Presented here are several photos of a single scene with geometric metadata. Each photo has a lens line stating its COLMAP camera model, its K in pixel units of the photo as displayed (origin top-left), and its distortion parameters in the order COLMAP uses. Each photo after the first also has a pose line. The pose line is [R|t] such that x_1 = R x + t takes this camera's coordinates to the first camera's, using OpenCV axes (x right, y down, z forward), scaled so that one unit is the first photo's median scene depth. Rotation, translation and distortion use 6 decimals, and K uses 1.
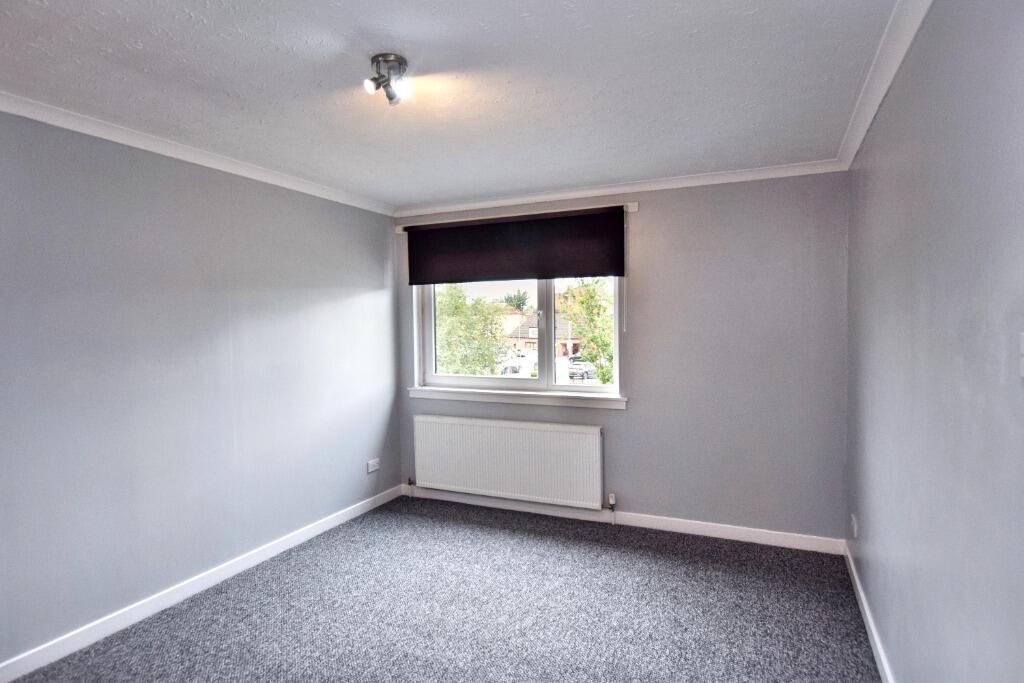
lens RADIAL K [[575.1, 0, 512.0], [0, 575.1, 341.5], [0, 0, 1]] dist [0.000895, 0.000326]
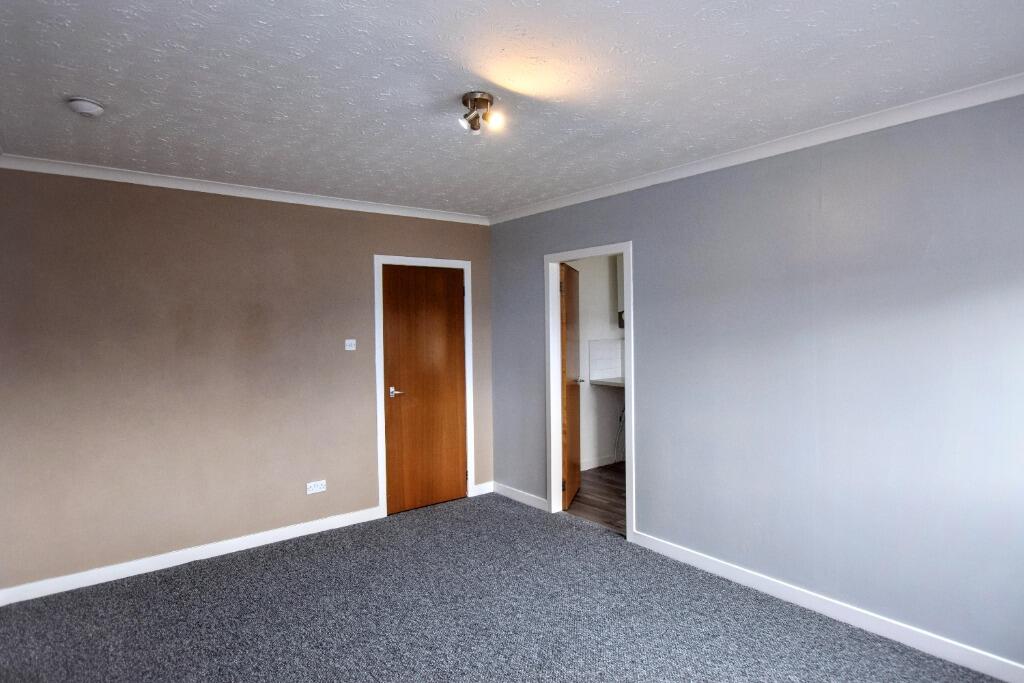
lens RADIAL K [[575.1, 0, 512.0], [0, 575.1, 341.5], [0, 0, 1]] dist [0.000895, 0.000326]
pose [[-0.463801, 0.043136, -0.884889, 0.793527], [-0.013208, 0.998366, 0.055591, -0.070340], [0.885841, 0.037471, -0.462473, 1.622464]]
